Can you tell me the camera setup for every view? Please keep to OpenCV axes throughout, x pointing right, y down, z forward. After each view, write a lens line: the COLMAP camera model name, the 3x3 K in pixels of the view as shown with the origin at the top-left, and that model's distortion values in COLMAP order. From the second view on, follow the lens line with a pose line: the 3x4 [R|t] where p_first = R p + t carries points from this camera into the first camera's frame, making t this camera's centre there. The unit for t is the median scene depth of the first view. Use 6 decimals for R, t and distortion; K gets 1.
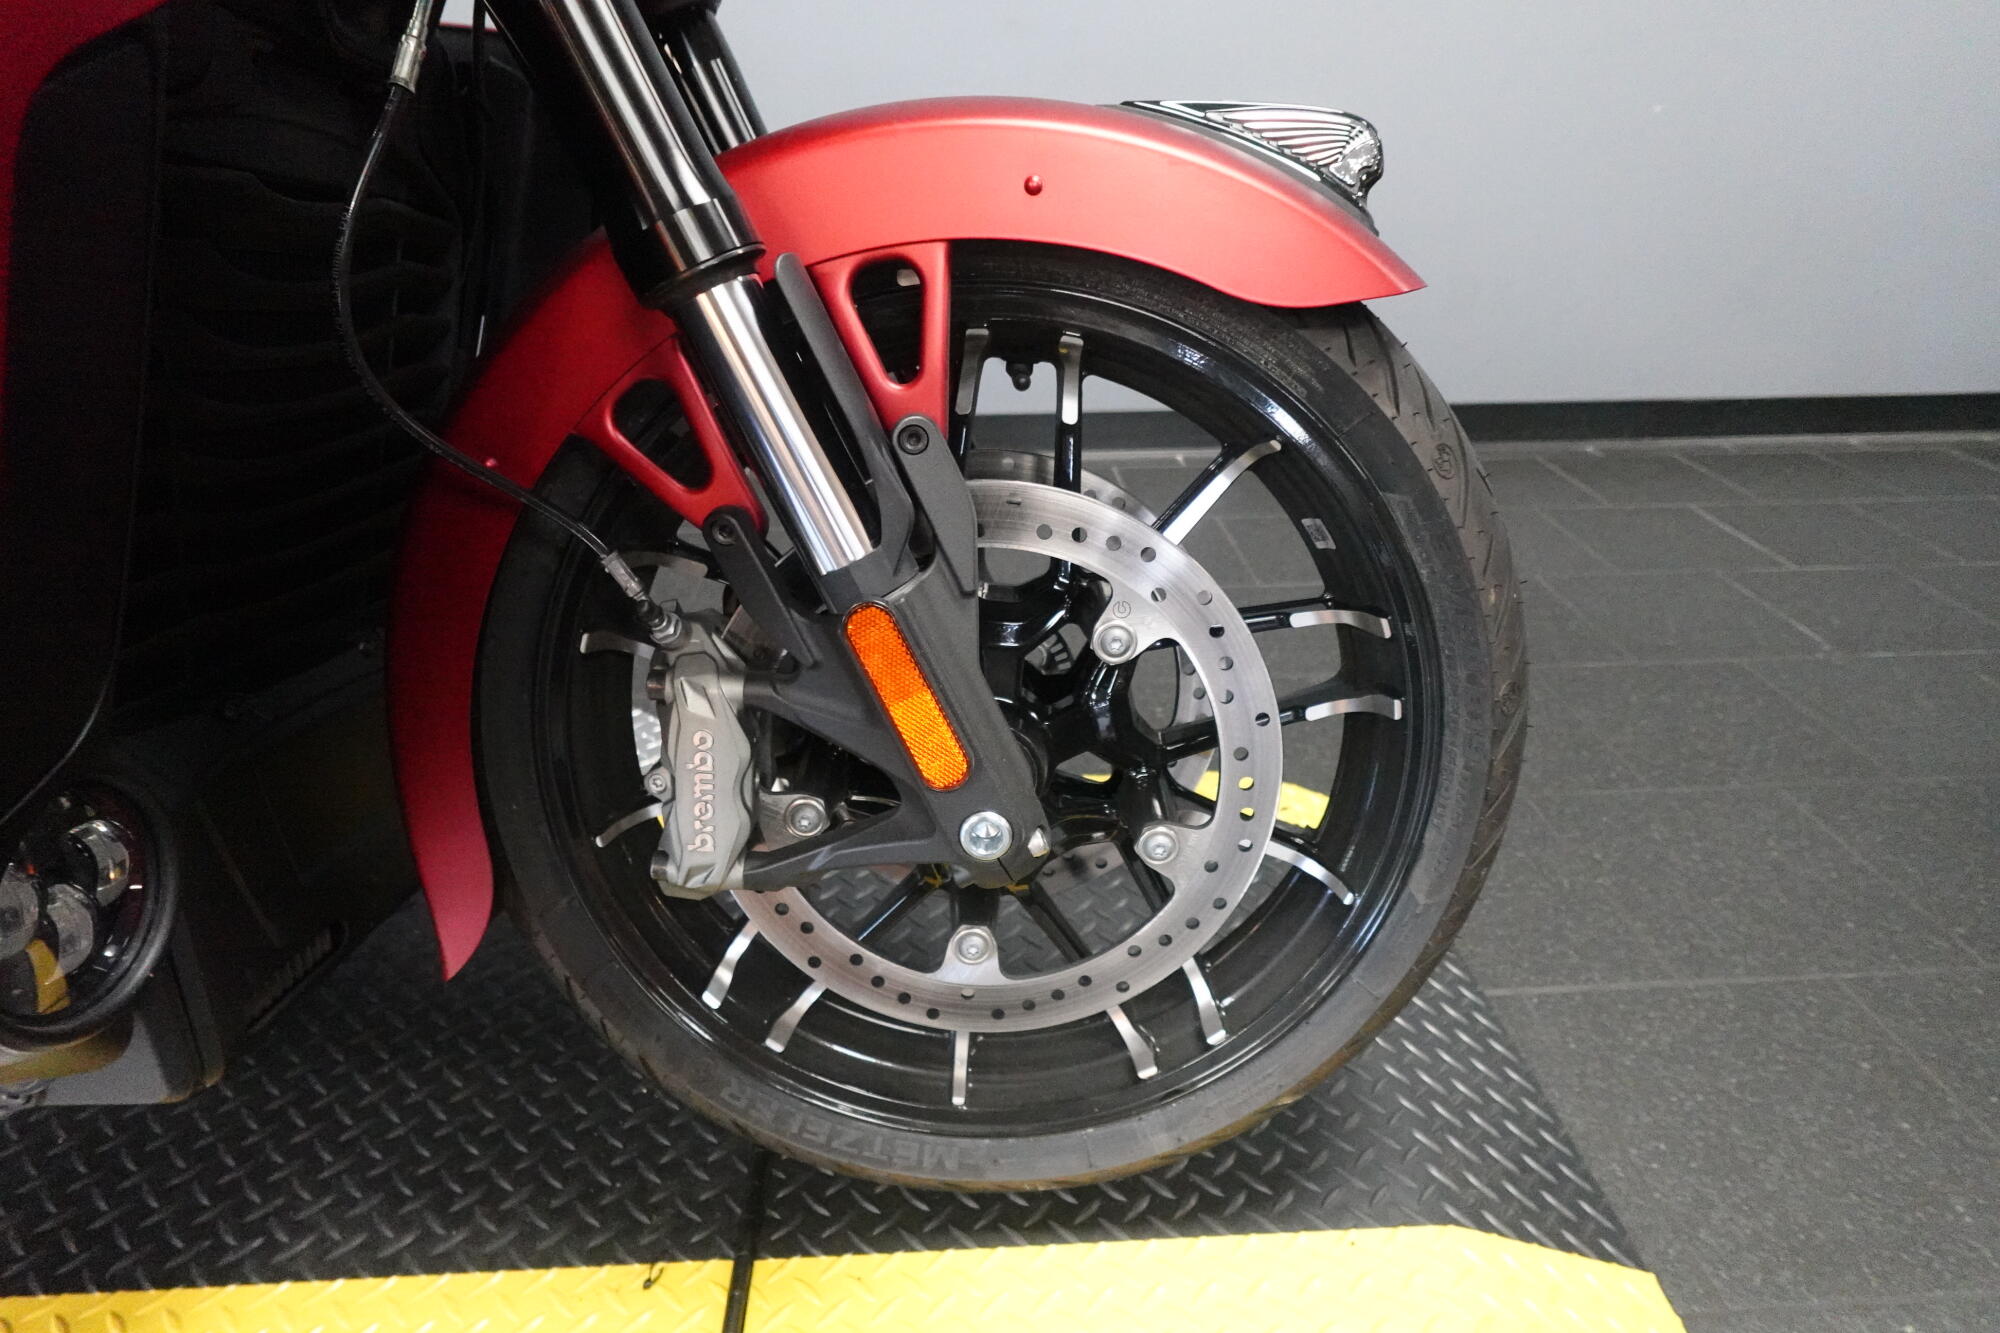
lens RADIAL K [[1119.3, 0, 1005.0], [0, 1119.3, 679.1], [0, 0, 1]] dist [0.007097, -0.005368]
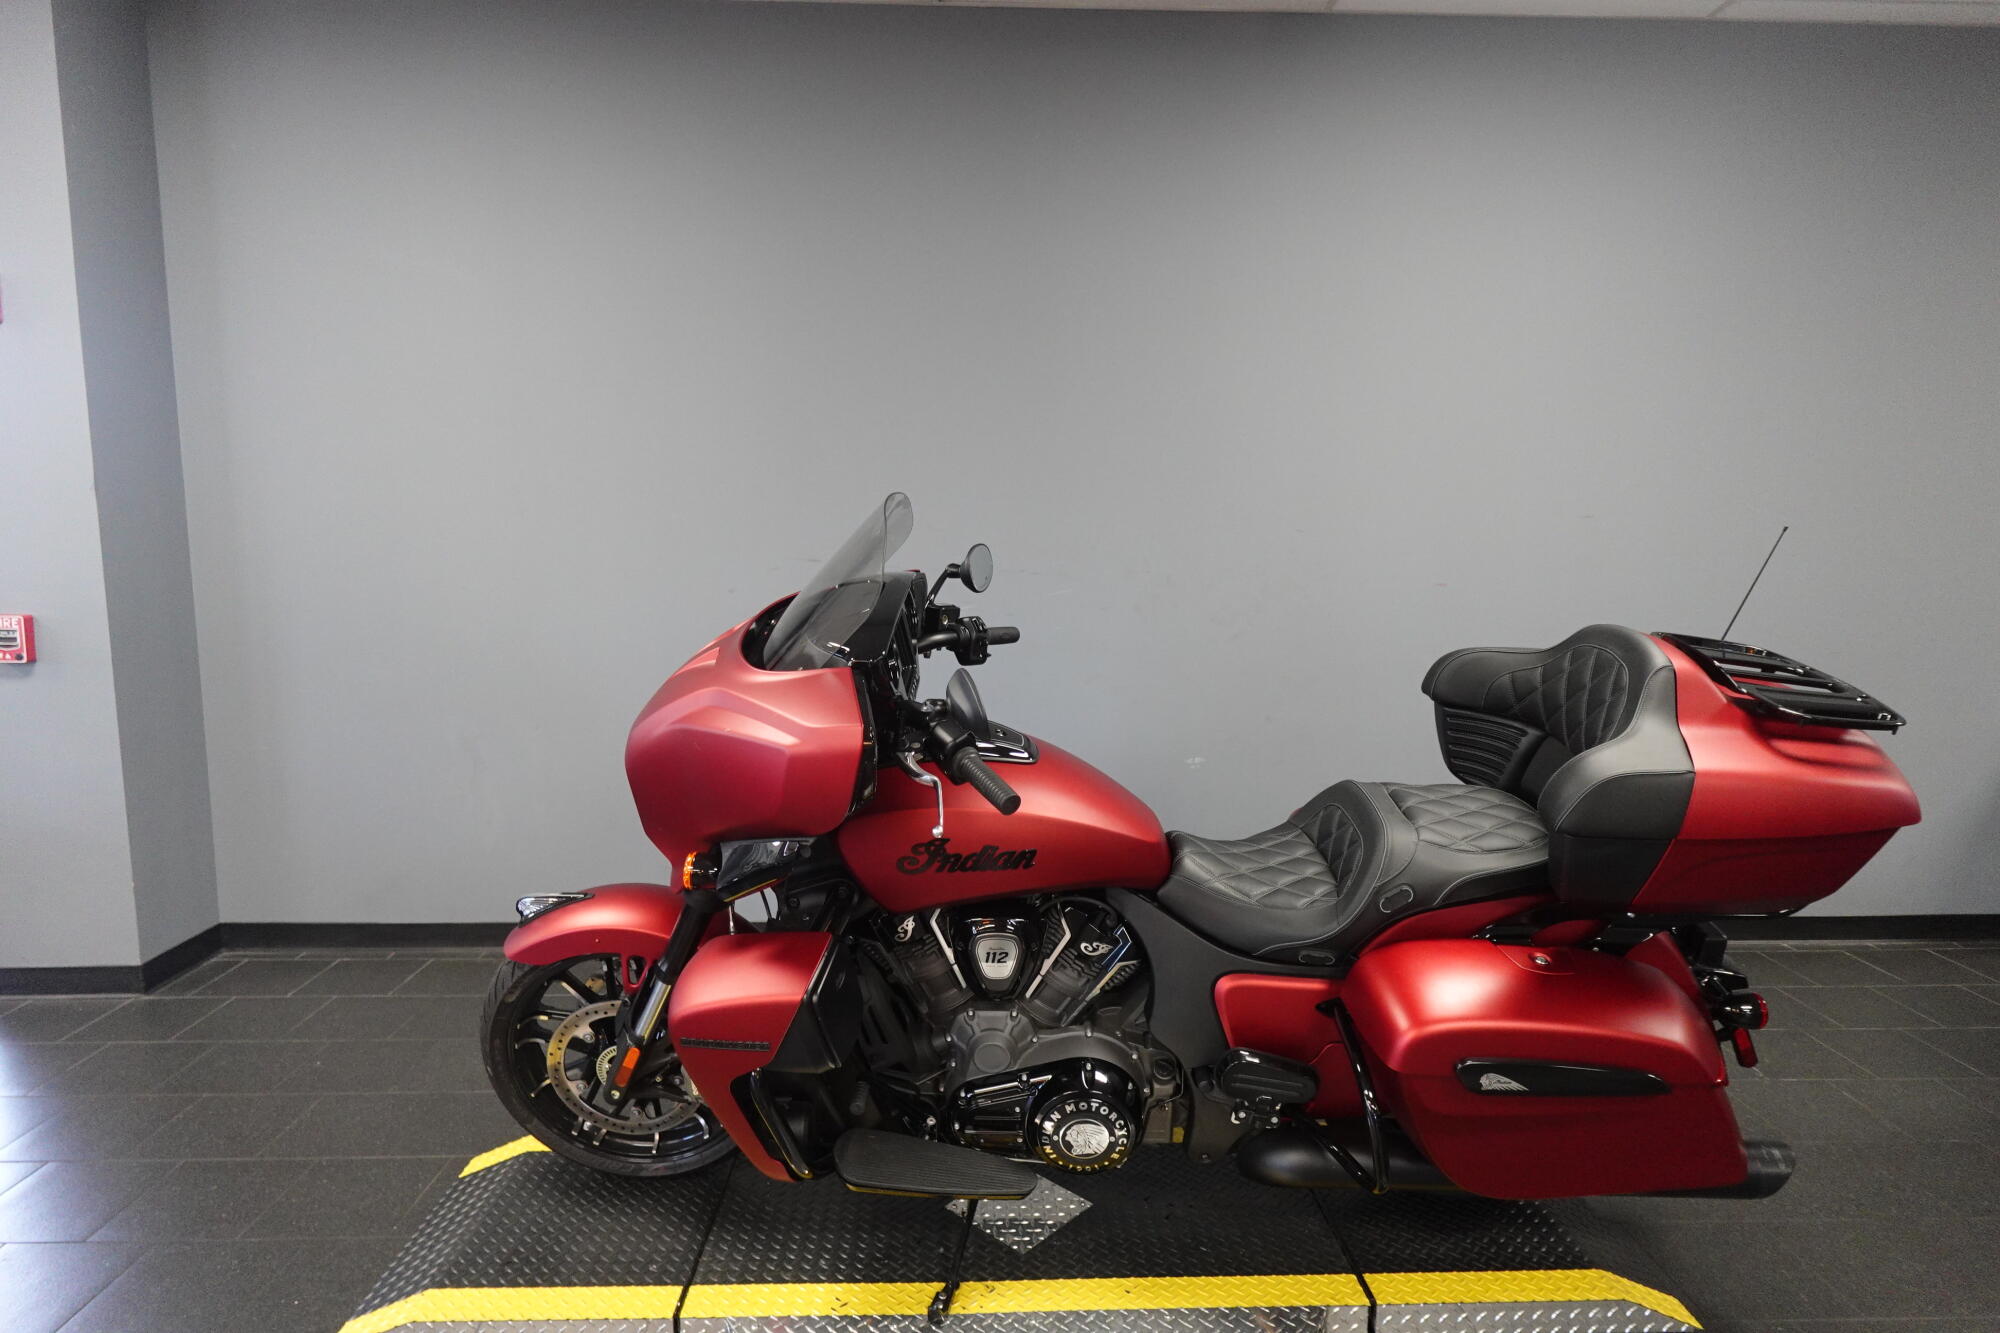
lens RADIAL K [[1119.3, 0, 999.9], [0, 1119.3, 666.2], [0, 0, 1]] dist [0.007097, -0.005368]
pose [[0.999232, 0.010656, -0.037719, -0.353654], [-0.023932, 0.927985, -0.371849, 0.048711], [0.031040, 0.372466, 0.927527, -0.770773]]
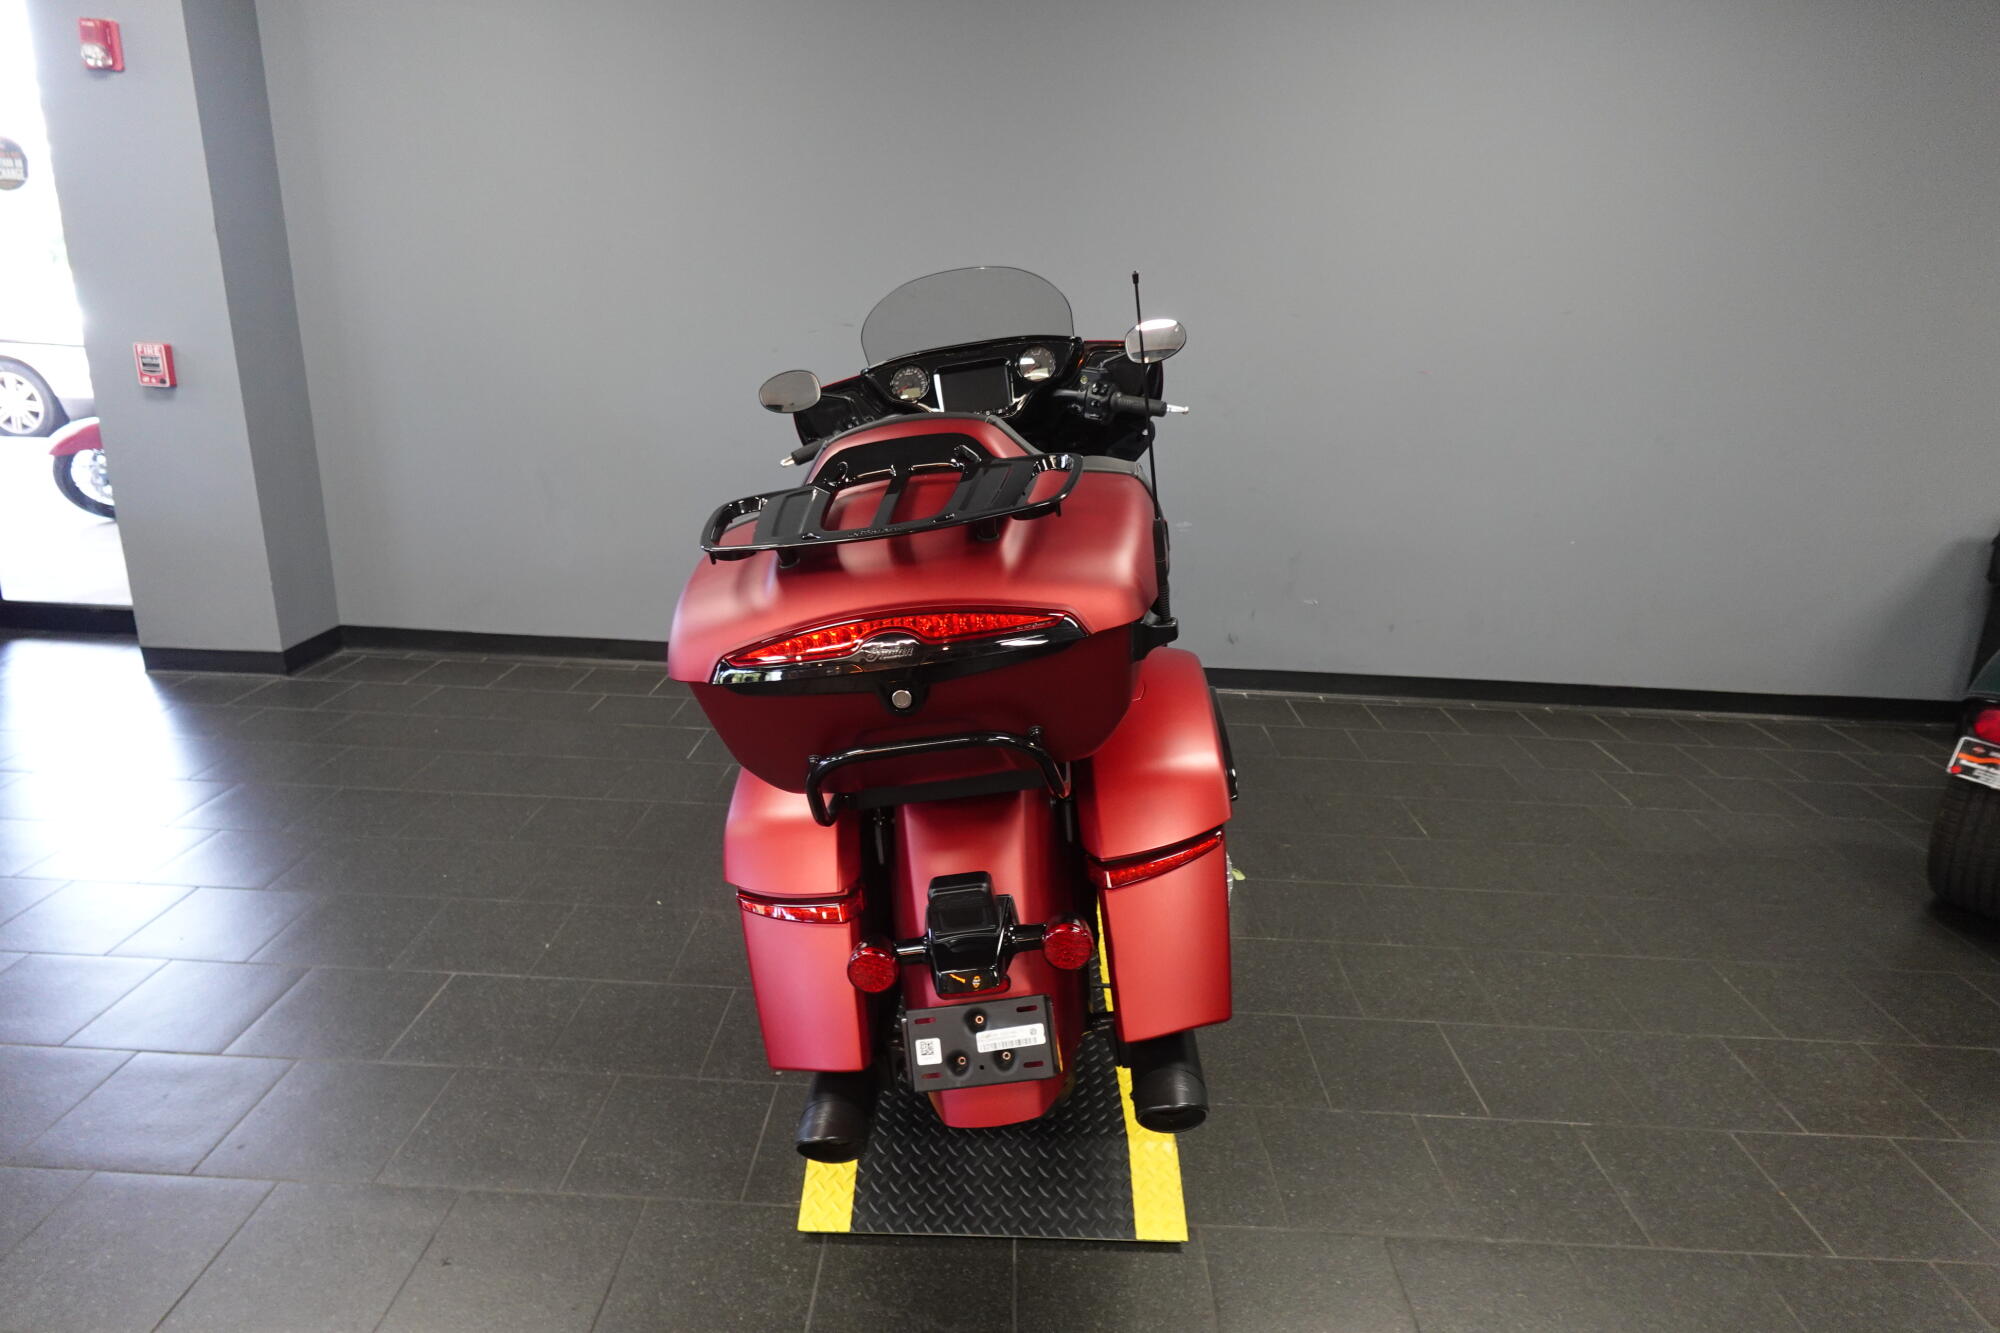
lens RADIAL K [[1119.3, 0, 1001.0], [0, 1119.3, 660.5], [0, 0, 1]] dist [0.007097, -0.005368]
pose [[0.995410, 0.068148, -0.067198, -0.283141], [-0.080489, 0.975962, -0.202535, 0.183129], [0.051780, 0.207014, 0.976967, -0.968680]]
